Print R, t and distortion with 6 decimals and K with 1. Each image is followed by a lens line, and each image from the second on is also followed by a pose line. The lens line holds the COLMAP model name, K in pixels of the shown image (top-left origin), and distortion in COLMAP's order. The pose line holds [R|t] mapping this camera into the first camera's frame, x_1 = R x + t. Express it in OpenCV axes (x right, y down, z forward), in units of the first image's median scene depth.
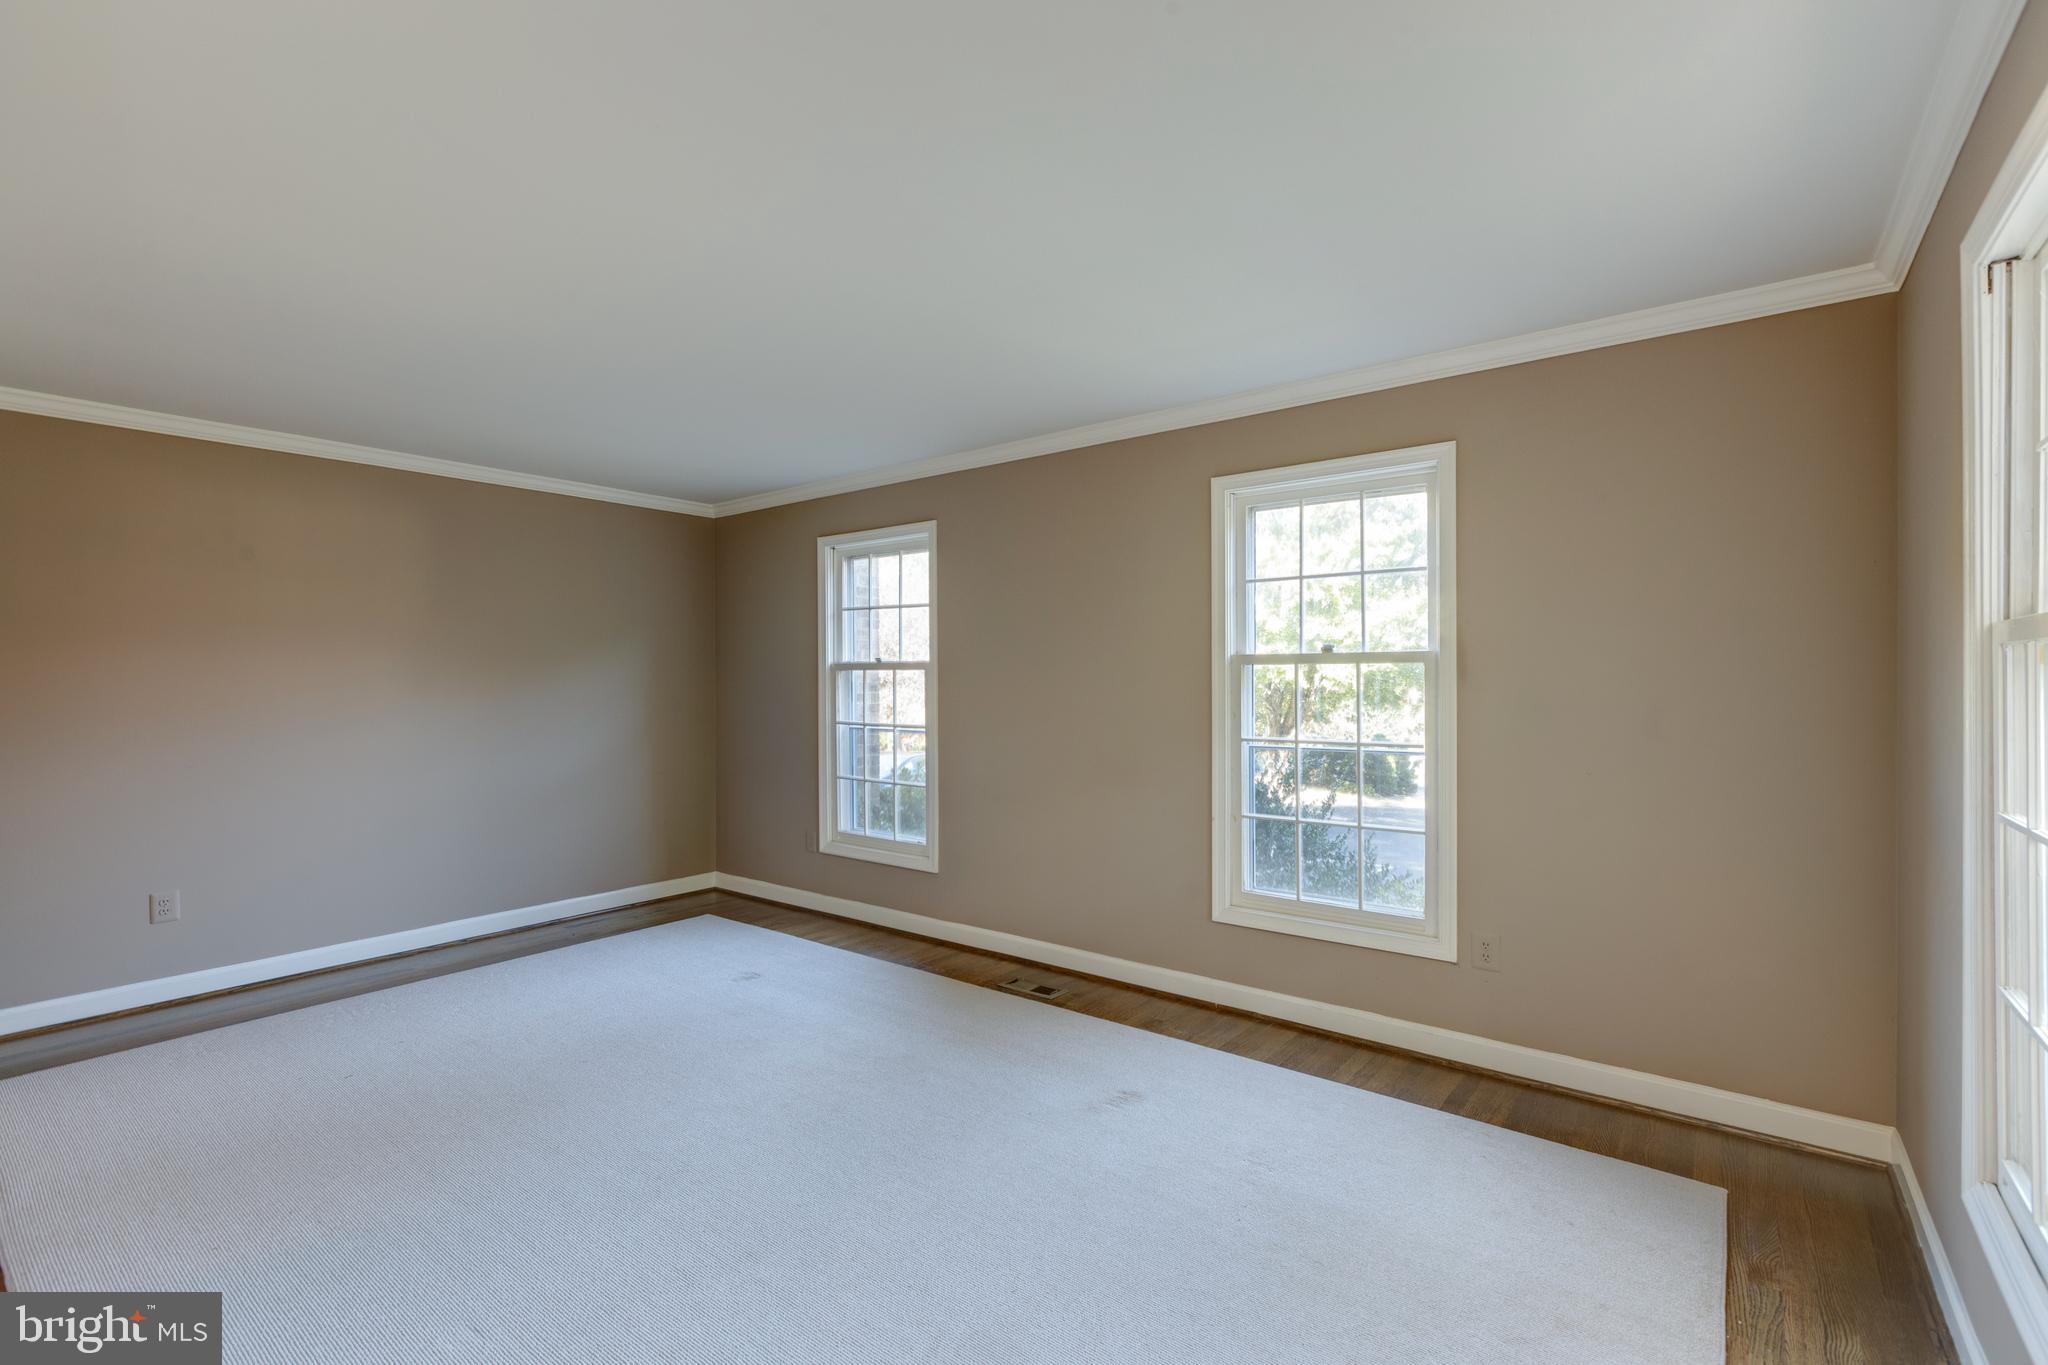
lens RADIAL K [[915.7, 0, 1013.7], [0, 915.7, 683.6], [0, 0, 1]] dist [0.000062, -0.000113]
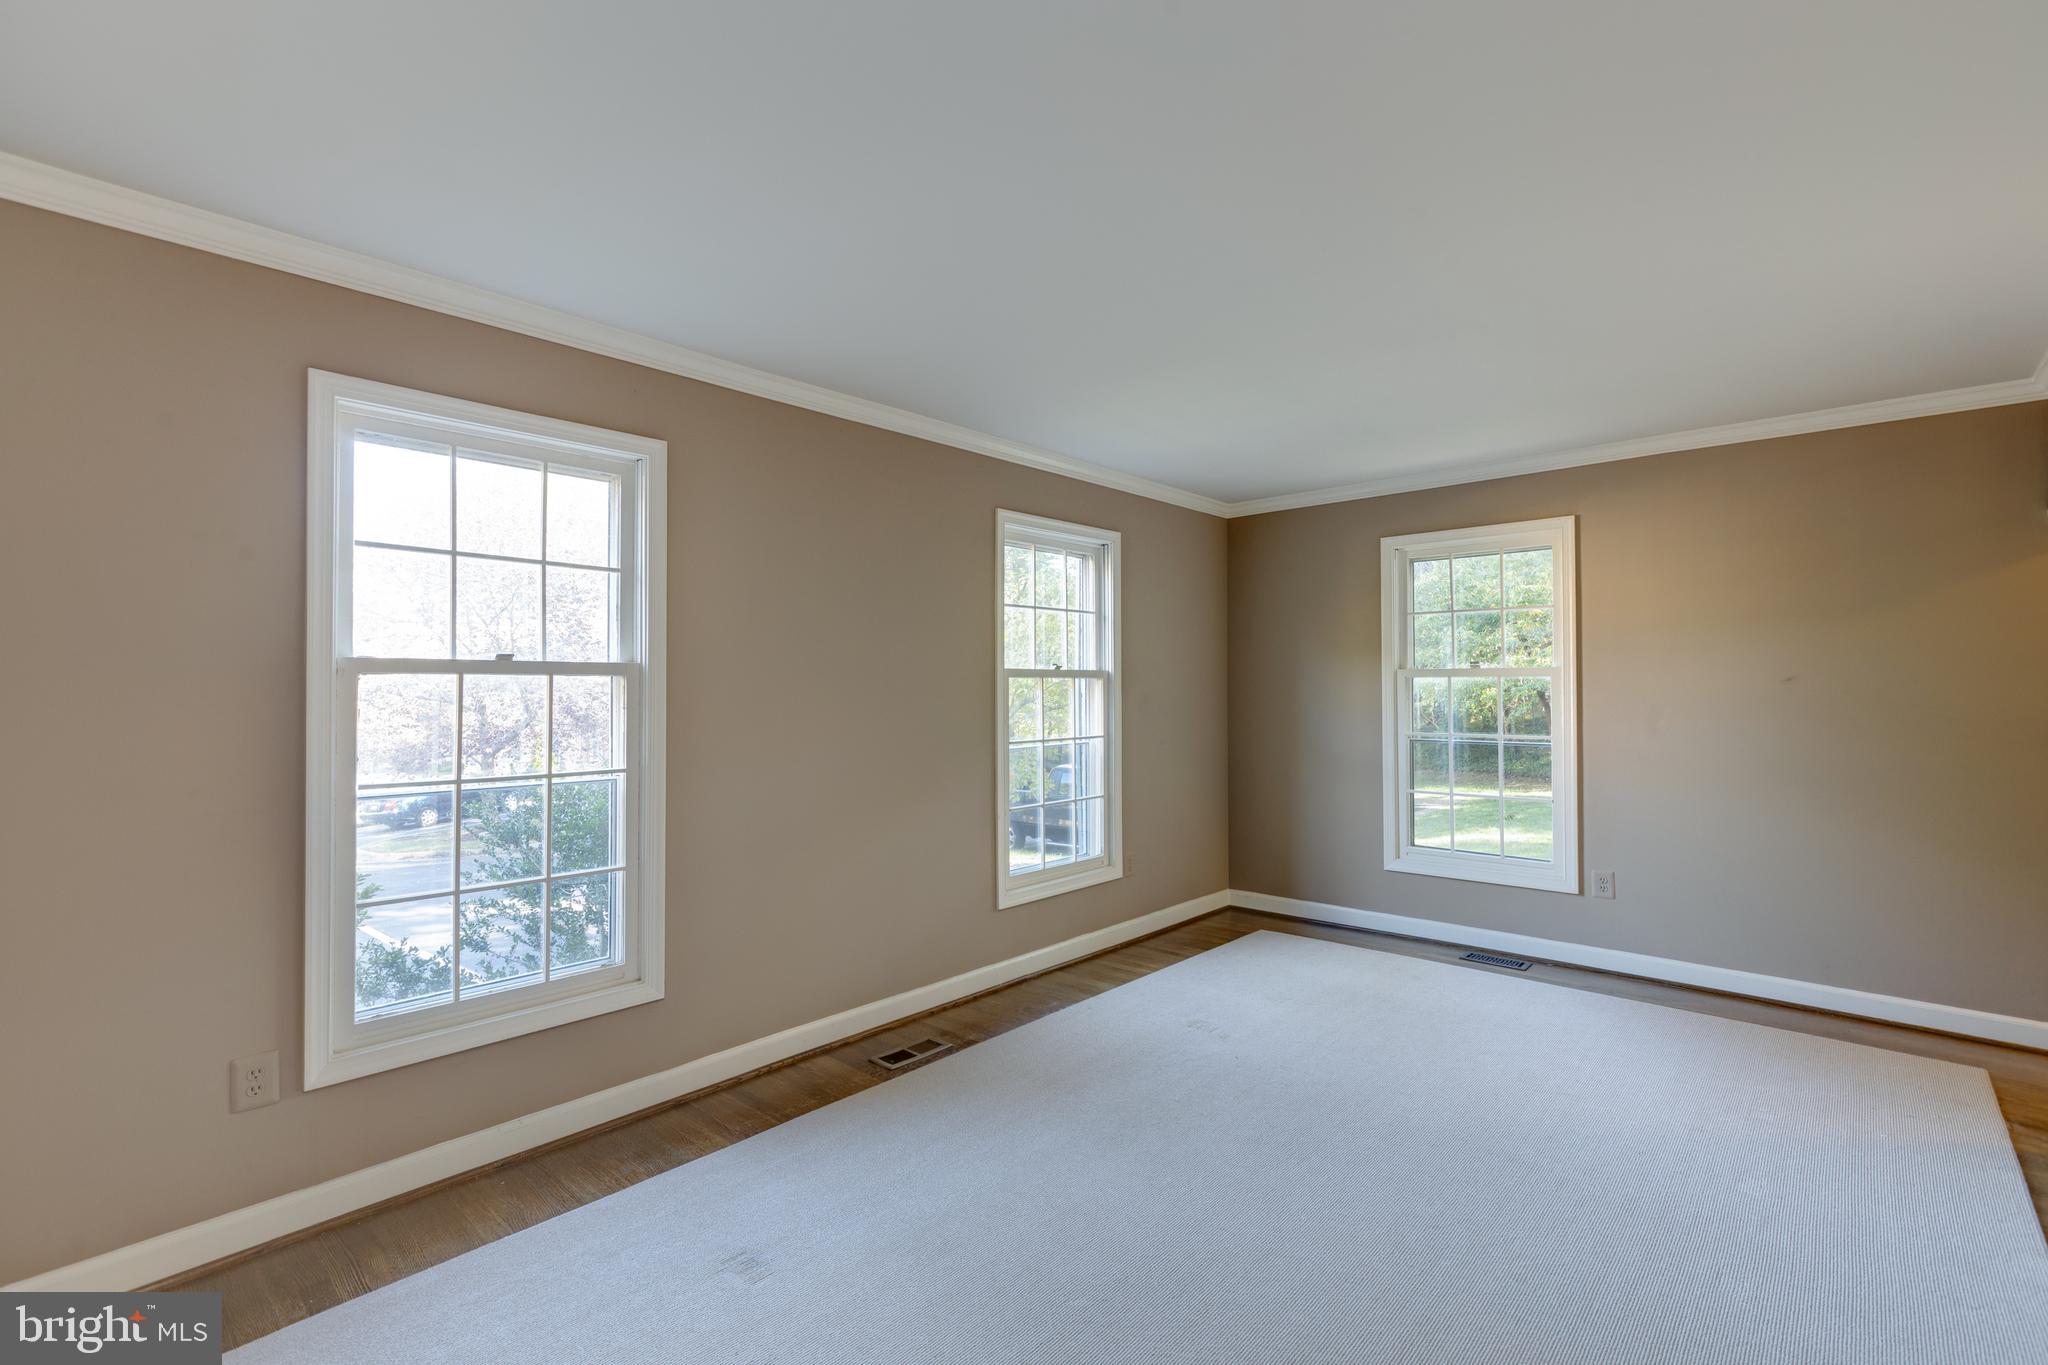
lens RADIAL K [[915.7, 0, 1026.1], [0, 915.7, 684.6], [0, 0, 1]] dist [0.000062, -0.000113]
pose [[0.074864, 0.005908, 0.997176, -0.889764], [0.008864, 0.999939, -0.006590, -0.004911], [-0.997154, 0.009332, 0.074807, 0.887945]]
